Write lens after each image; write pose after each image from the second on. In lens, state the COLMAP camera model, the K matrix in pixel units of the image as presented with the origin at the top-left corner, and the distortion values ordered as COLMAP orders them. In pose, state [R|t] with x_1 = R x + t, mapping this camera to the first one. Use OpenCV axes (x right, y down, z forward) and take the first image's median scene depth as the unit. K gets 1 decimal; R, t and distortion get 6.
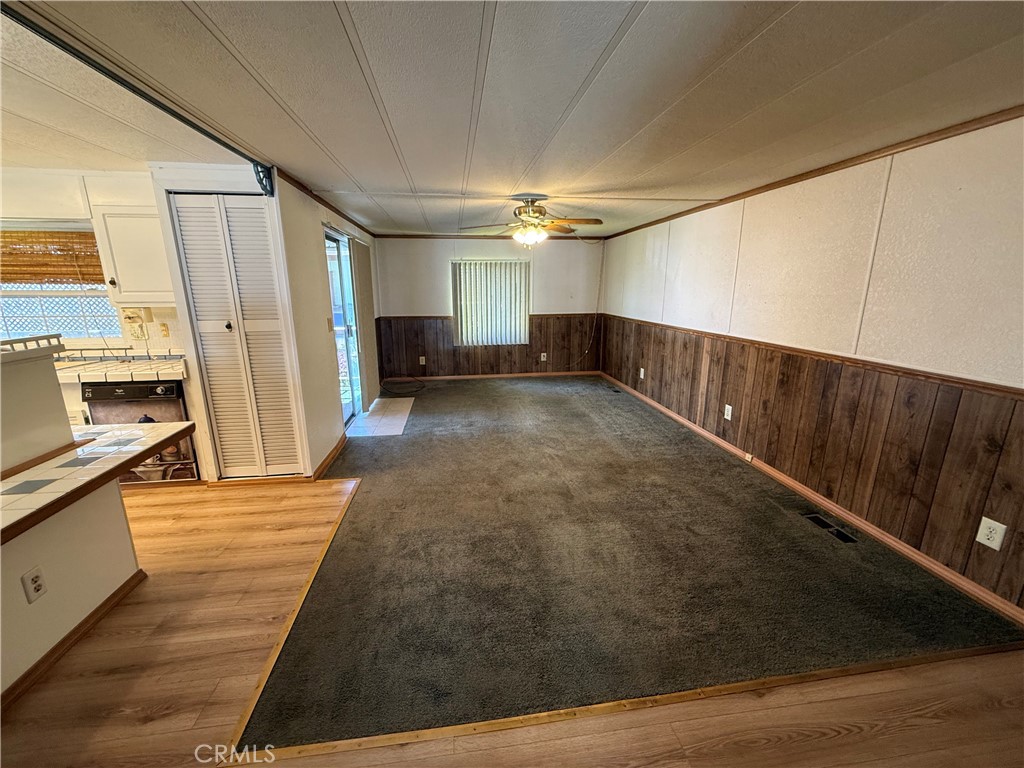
lens RADIAL K [[409.3, 0, 508.2], [0, 409.3, 382.9], [0, 0, 1]] dist [-0.002291, 0.001184]
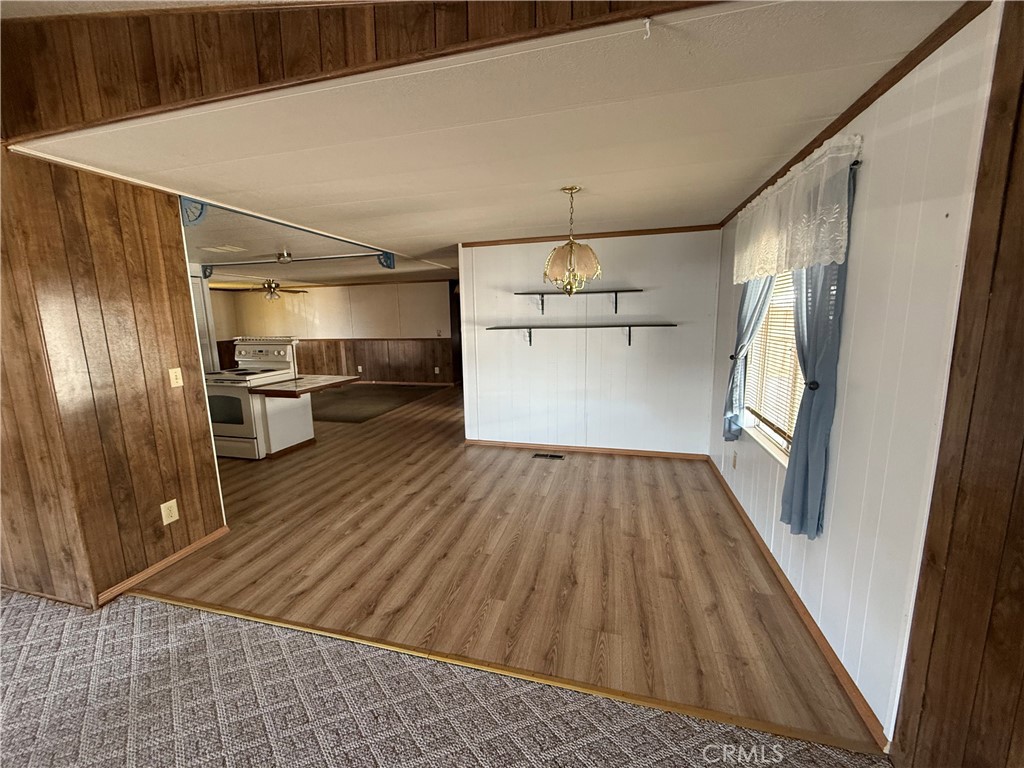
lens RADIAL K [[409.3, 0, 506.3], [0, 409.3, 383.0], [0, 0, 1]] dist [-0.002291, 0.001184]
pose [[0.388916, -0.155258, 0.908097, -1.734349], [0.233800, 0.970061, 0.065721, 0.248645], [-0.891113, 0.186753, 0.413572, -1.001919]]
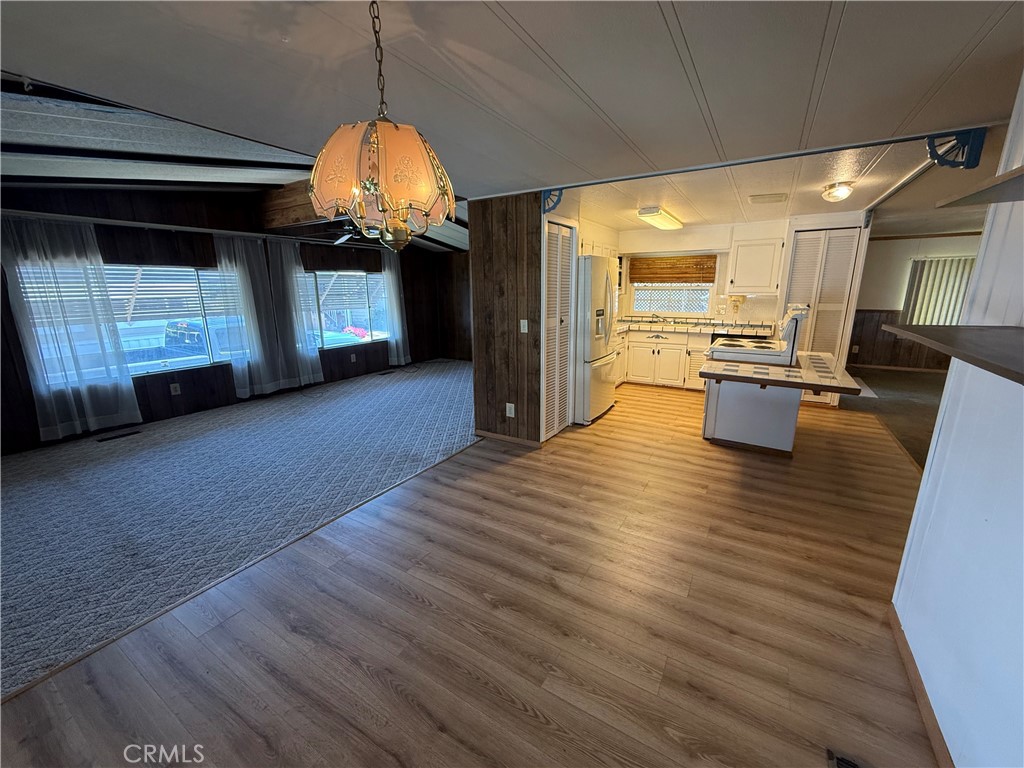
lens RADIAL K [[409.3, 0, 507.6], [0, 409.3, 383.0], [0, 0, 1]] dist [-0.002291, 0.001184]
pose [[0.770565, 0.140729, -0.621630, -0.512212], [-0.138742, 0.988967, 0.051907, 0.245423], [0.622077, 0.046249, 0.781589, -1.029293]]
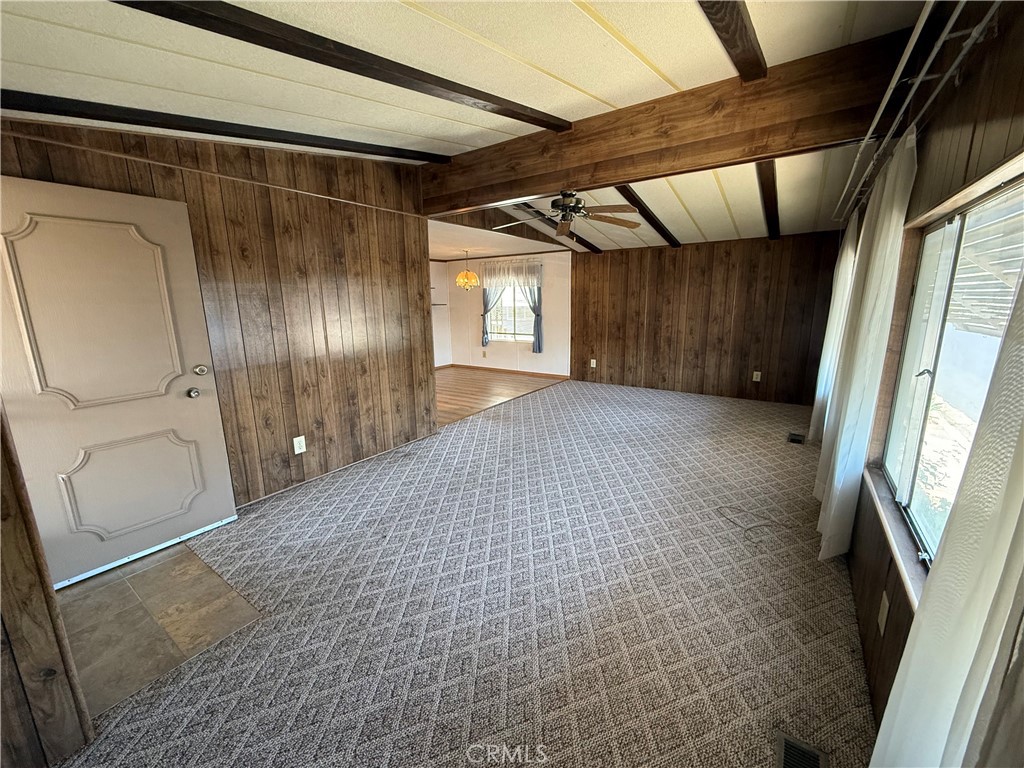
lens RADIAL K [[409.3, 0, 508.5], [0, 409.3, 381.0], [0, 0, 1]] dist [-0.002291, 0.001184]
pose [[-0.735426, -0.120905, 0.666732, -2.592080], [0.173067, 0.917802, 0.357333, -0.156418], [-0.655131, 0.378181, -0.654050, 0.726973]]
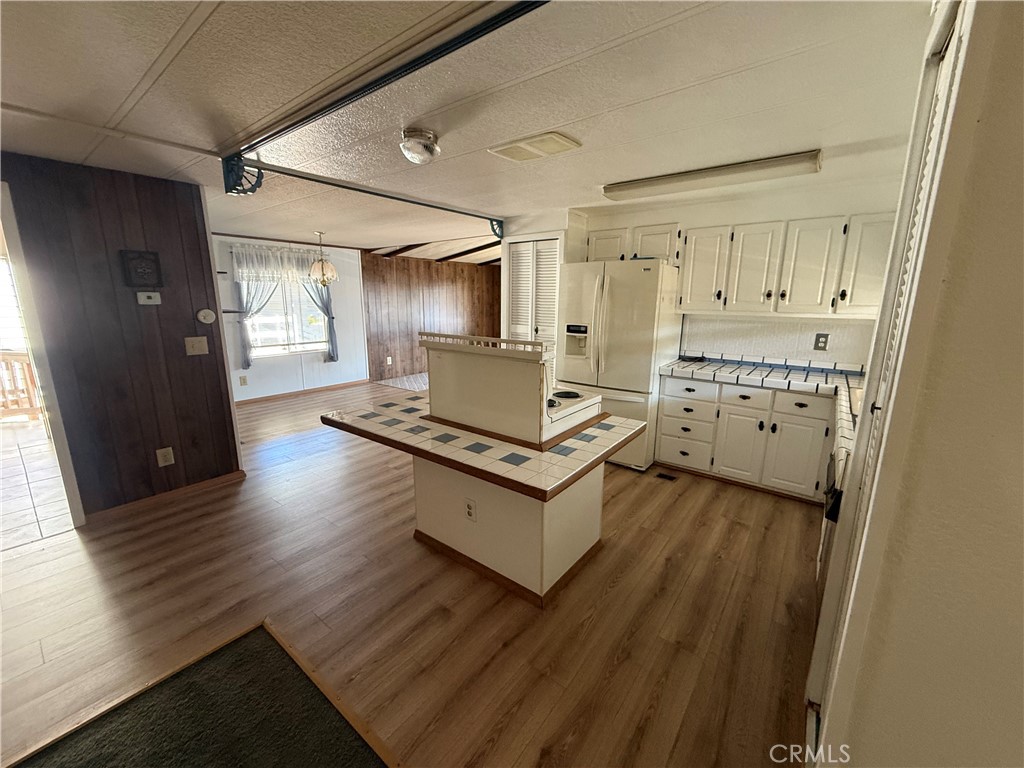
lens RADIAL K [[409.3, 0, 509.4], [0, 409.3, 381.6], [0, 0, 1]] dist [-0.002291, 0.001184]
pose [[-0.716966, 0.137511, -0.683411, -0.191474], [-0.166951, 0.917951, 0.359852, -0.221045], [0.676822, 0.372098, -0.635181, 0.940455]]
